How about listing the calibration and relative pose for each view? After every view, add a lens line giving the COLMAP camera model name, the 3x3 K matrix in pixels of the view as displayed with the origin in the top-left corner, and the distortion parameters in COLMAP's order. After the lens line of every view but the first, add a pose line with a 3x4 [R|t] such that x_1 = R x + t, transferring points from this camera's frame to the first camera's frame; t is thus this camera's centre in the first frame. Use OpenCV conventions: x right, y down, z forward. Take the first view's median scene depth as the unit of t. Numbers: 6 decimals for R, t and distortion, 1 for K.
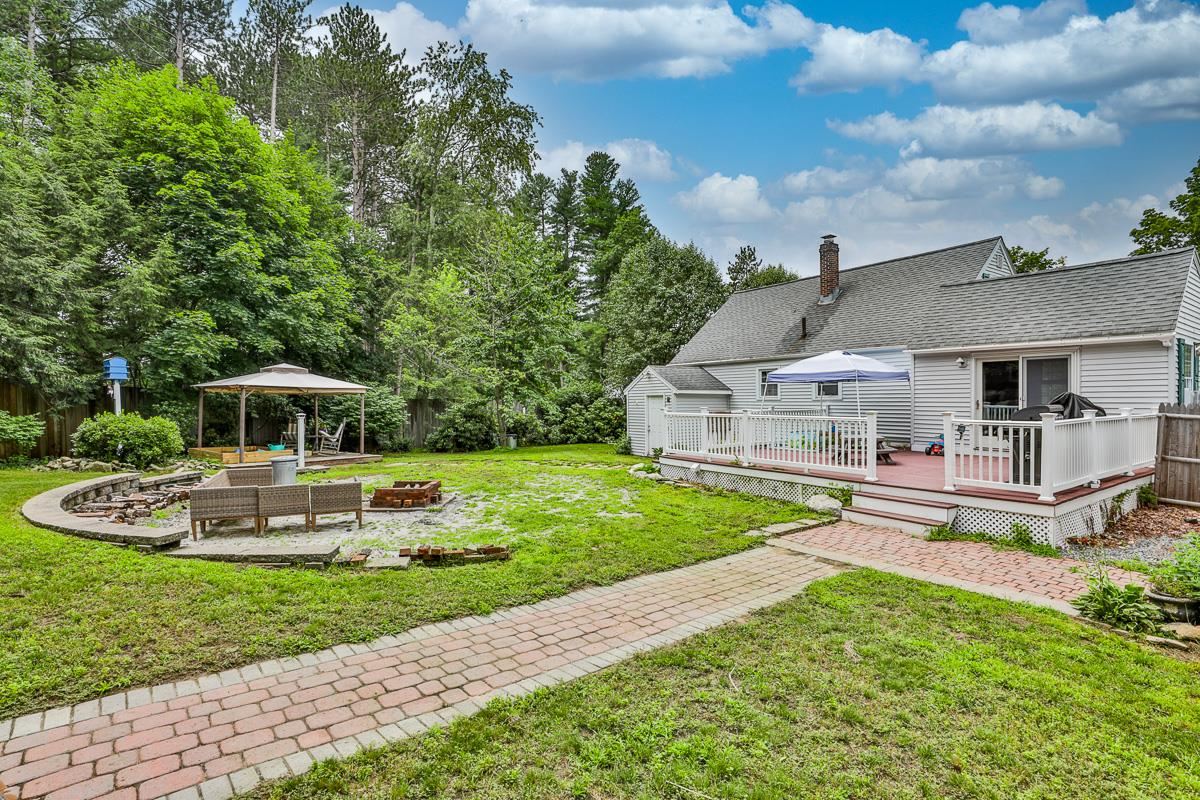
lens RADIAL K [[568.7, 0, 598.2], [0, 568.7, 393.9], [0, 0, 1]] dist [-0.030198, 0.000619]
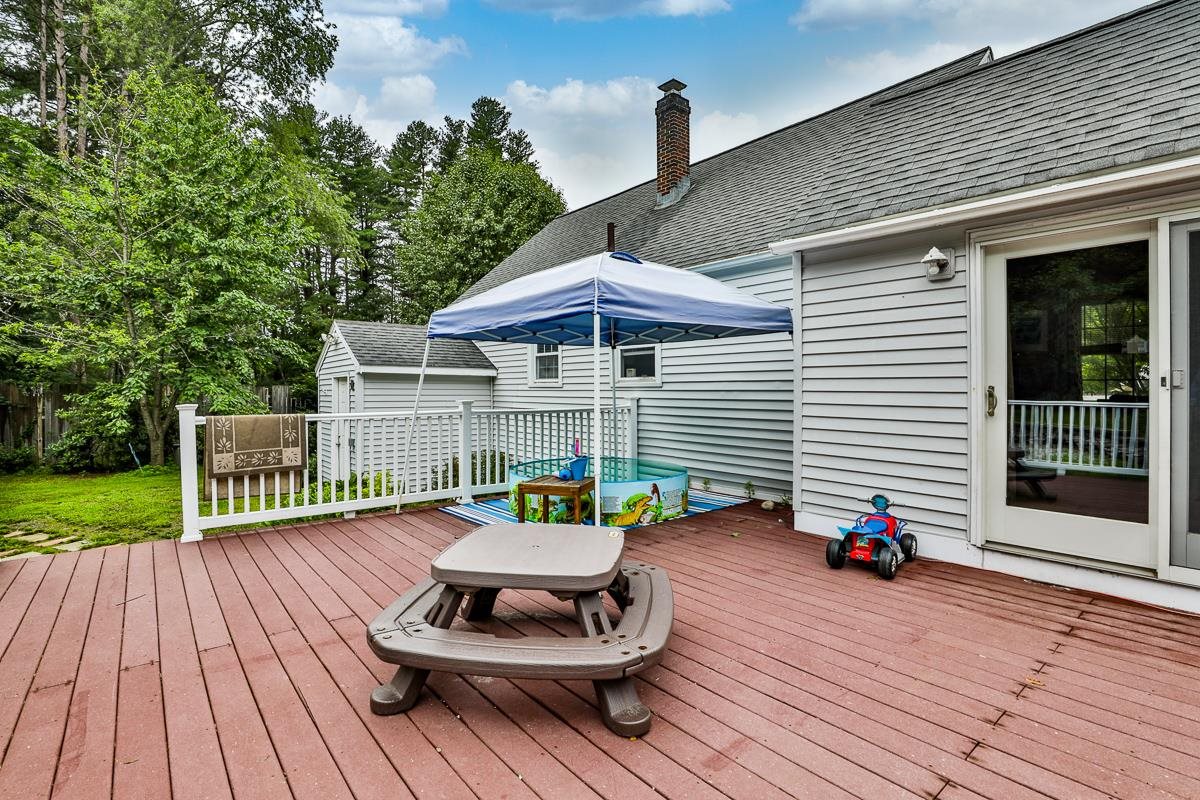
lens RADIAL K [[568.7, 0, 598.2], [0, 568.7, 393.9], [0, 0, 1]] dist [-0.030198, 0.000619]
pose [[0.994064, -0.000087, 0.108799, 0.278122], [-0.002247, 0.999770, 0.021332, 0.005999], [-0.108775, -0.021449, 0.993835, 0.463153]]
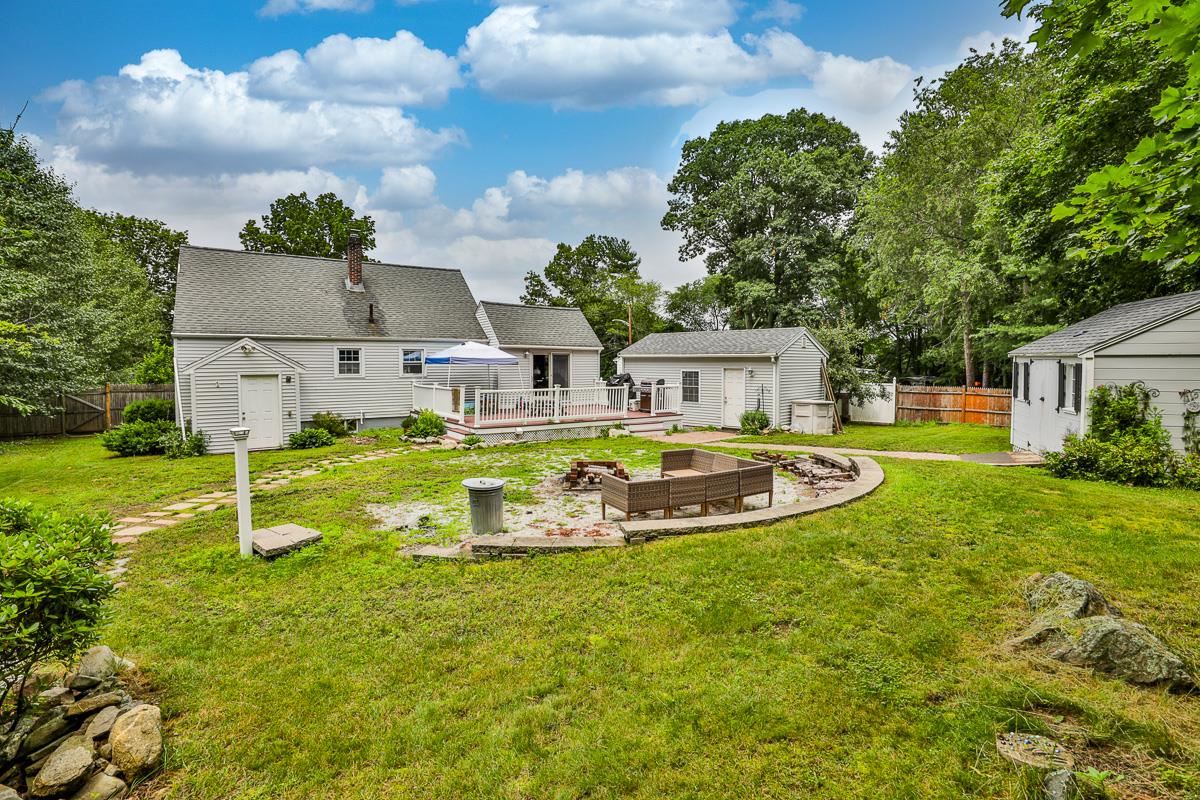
lens RADIAL K [[568.7, 0, 598.2], [0, 568.7, 393.9], [0, 0, 1]] dist [-0.030198, 0.000619]
pose [[-0.019644, -0.046500, 0.998725, -0.698967], [-0.008823, 0.998887, 0.046334, -0.011200], [-0.999768, -0.007901, -0.020032, 0.515441]]
